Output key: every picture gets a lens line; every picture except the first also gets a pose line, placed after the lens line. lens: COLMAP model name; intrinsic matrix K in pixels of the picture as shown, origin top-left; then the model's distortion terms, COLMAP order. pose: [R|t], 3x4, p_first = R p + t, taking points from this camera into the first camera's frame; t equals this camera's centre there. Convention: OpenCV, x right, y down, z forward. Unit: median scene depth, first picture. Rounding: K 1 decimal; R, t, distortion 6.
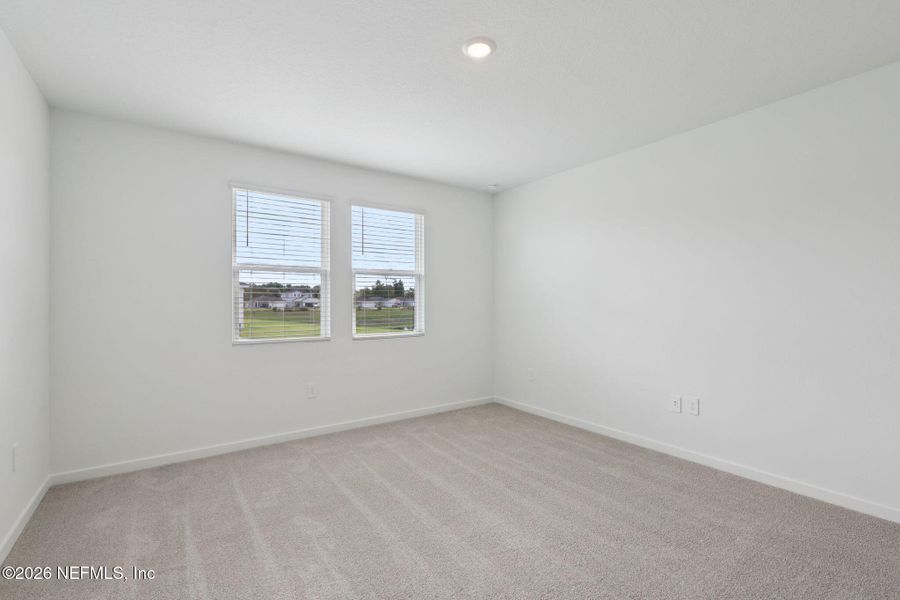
lens RADIAL K [[414.8, 0, 450.0], [0, 414.8, 300.0], [0, 0, 1]] dist [-0.000758, 0.000060]
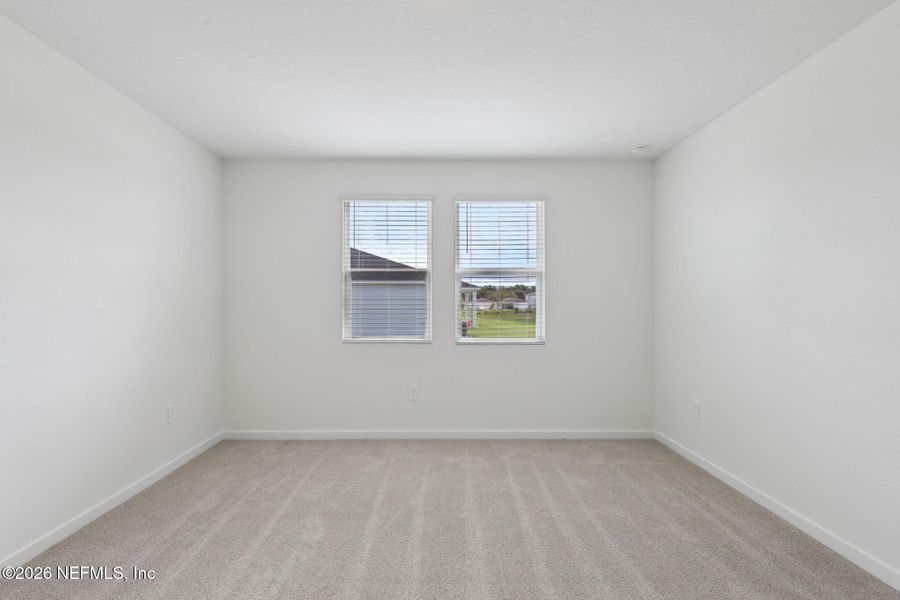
lens RADIAL K [[414.8, 0, 450.0], [0, 414.8, 300.0], [0, 0, 1]] dist [-0.000758, 0.000060]
pose [[0.815631, -0.003288, -0.578563, 0.308446], [0.001579, 0.999993, -0.003457, -0.000867], [0.578570, 0.001906, 0.815630, 0.230646]]
